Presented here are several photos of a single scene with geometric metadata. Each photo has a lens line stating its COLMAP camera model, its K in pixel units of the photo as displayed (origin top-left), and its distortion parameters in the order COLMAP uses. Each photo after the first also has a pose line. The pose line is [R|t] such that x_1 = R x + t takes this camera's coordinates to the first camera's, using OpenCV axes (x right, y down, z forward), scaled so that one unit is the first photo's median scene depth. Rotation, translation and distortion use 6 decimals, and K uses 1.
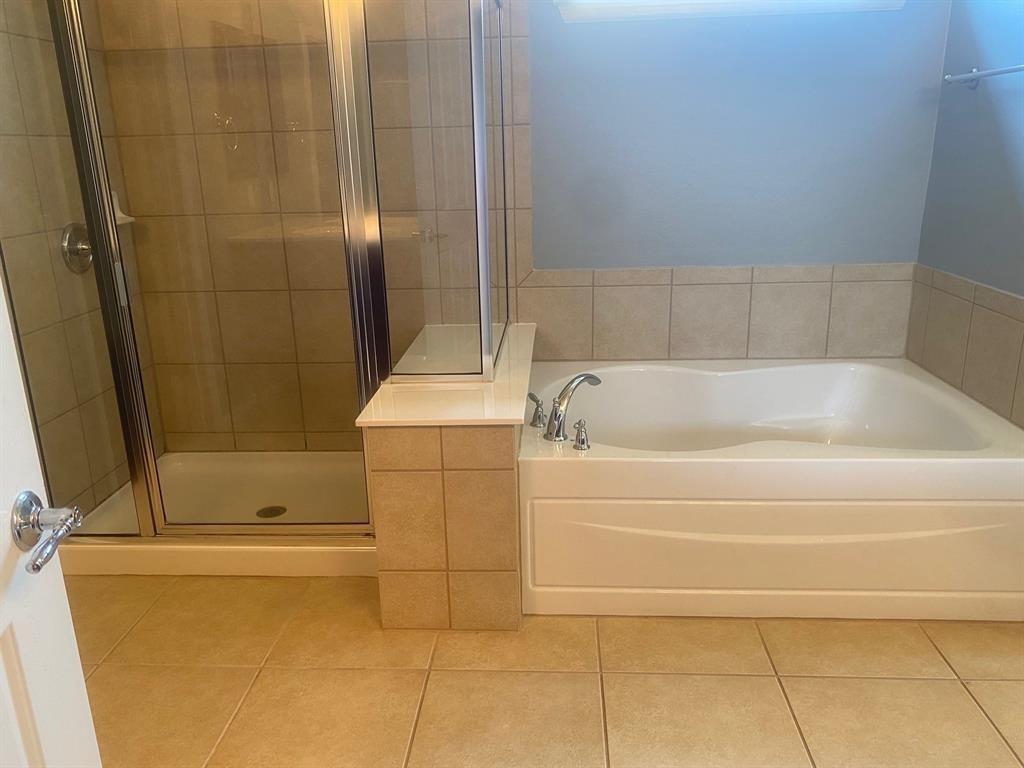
lens RADIAL K [[785.8, 0, 510.9], [0, 785.8, 385.4], [0, 0, 1]] dist [0.033016, -0.034786]
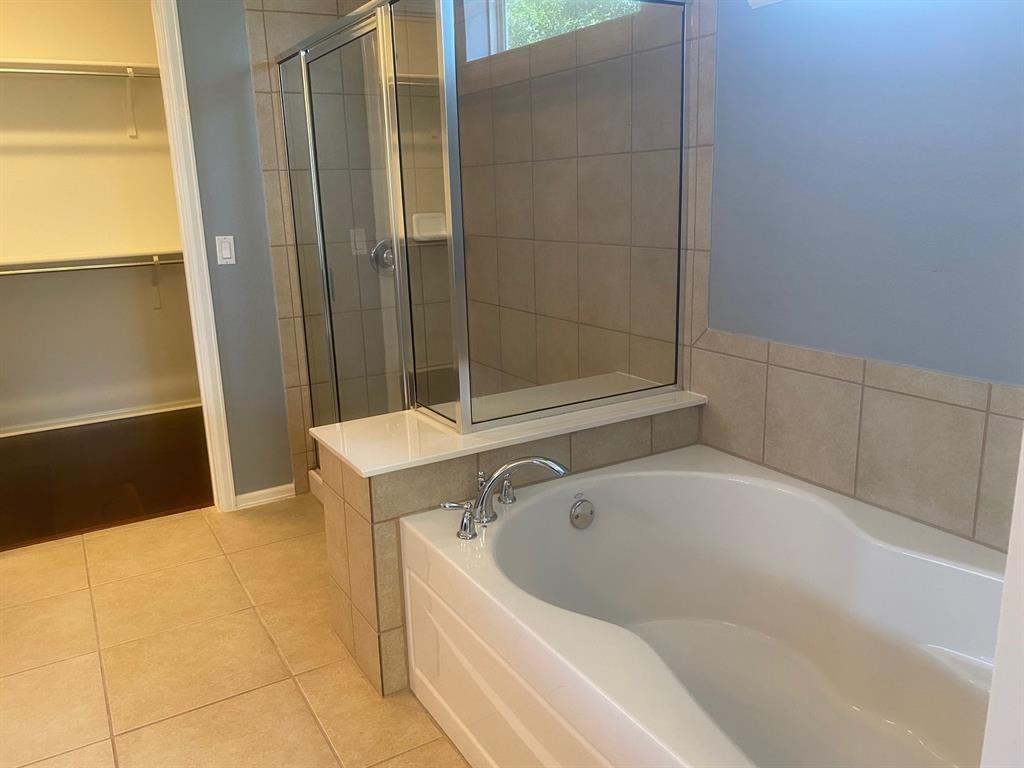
lens RADIAL K [[785.8, 0, 510.2], [0, 785.8, 377.0], [0, 0, 1]] dist [0.033016, -0.034786]
pose [[0.552892, 0.204350, -0.807807, 0.563265], [-0.223881, 0.970245, 0.092209, -0.128584], [0.802613, 0.129871, 0.582191, 0.392241]]
